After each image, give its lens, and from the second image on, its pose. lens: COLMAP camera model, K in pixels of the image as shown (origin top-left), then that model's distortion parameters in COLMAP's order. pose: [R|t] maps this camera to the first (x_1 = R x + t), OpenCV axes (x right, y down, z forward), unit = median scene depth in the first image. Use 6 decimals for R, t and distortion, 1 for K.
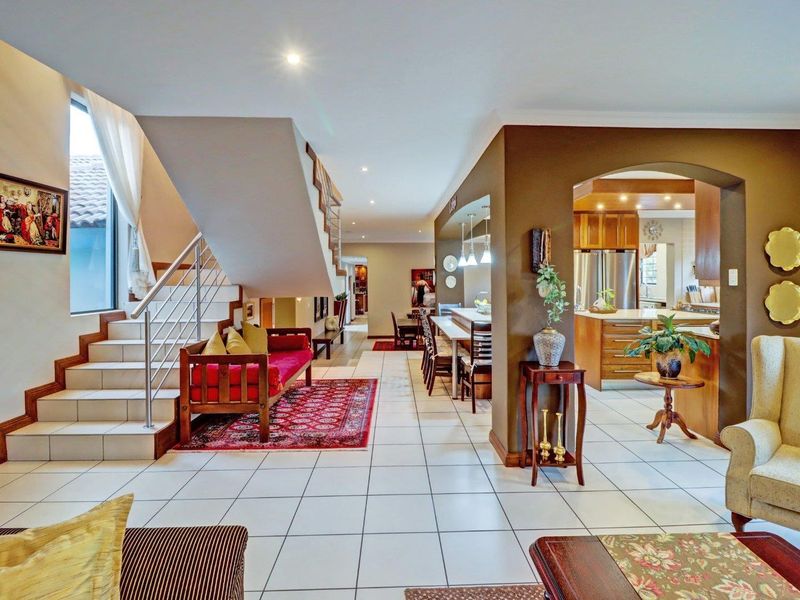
lens RADIAL K [[424.1, 0, 400.1], [0, 424.1, 284.8], [0, 0, 1]] dist [0.003561, -0.013163]
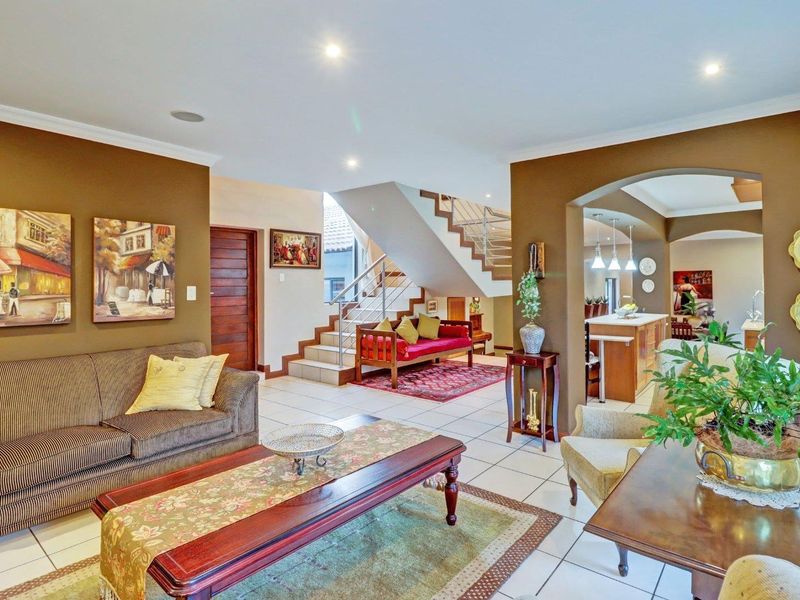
lens RADIAL K [[424.1, 0, 400.1], [0, 424.1, 284.8], [0, 0, 1]] dist [0.003561, -0.013163]
pose [[0.762373, 0.004149, -0.647124, 0.659220], [-0.008695, 0.999955, -0.003833, -0.001816], [0.647079, 0.008549, 0.762375, -0.158961]]
